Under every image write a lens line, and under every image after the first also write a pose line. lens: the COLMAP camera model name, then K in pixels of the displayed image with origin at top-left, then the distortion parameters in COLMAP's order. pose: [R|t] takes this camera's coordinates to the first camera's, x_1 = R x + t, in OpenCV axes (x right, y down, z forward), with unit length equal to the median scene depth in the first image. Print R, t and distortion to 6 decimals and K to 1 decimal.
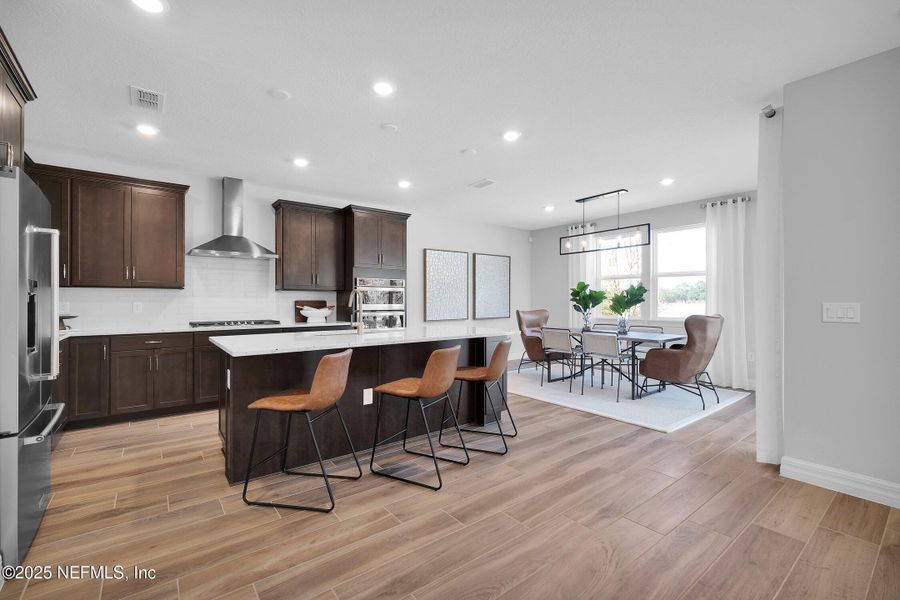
lens RADIAL K [[396.2, 0, 450.0], [0, 396.2, 300.0], [0, 0, 1]] dist [-0.001005, -0.000187]
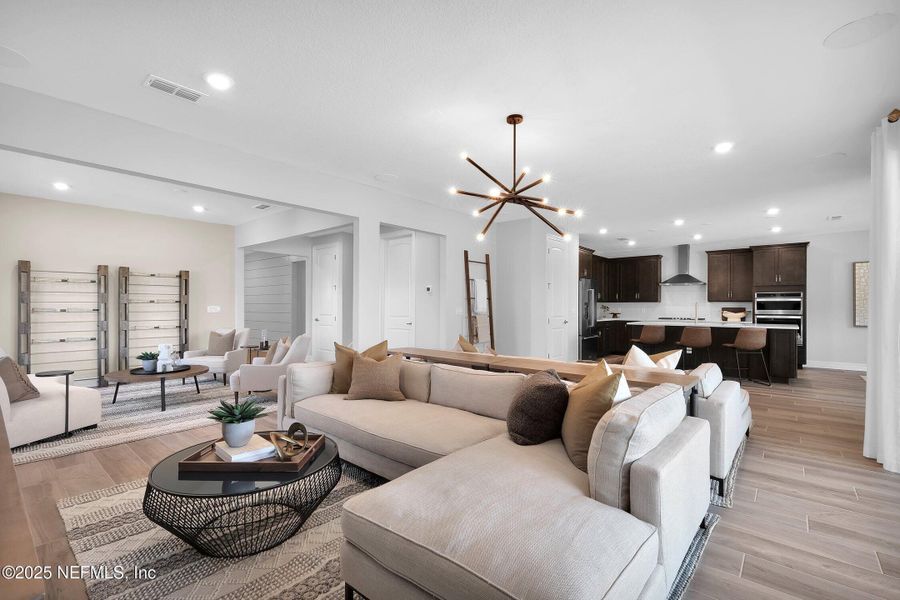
lens RADIAL K [[396.2, 0, 450.0], [0, 396.2, 300.0], [0, 0, 1]] dist [-0.001005, -0.000187]
pose [[0.173686, -0.015166, -0.984684, 1.081715], [0.002670, 0.999885, -0.014930, -0.008770], [0.984798, -0.000036, 0.173706, -0.437676]]
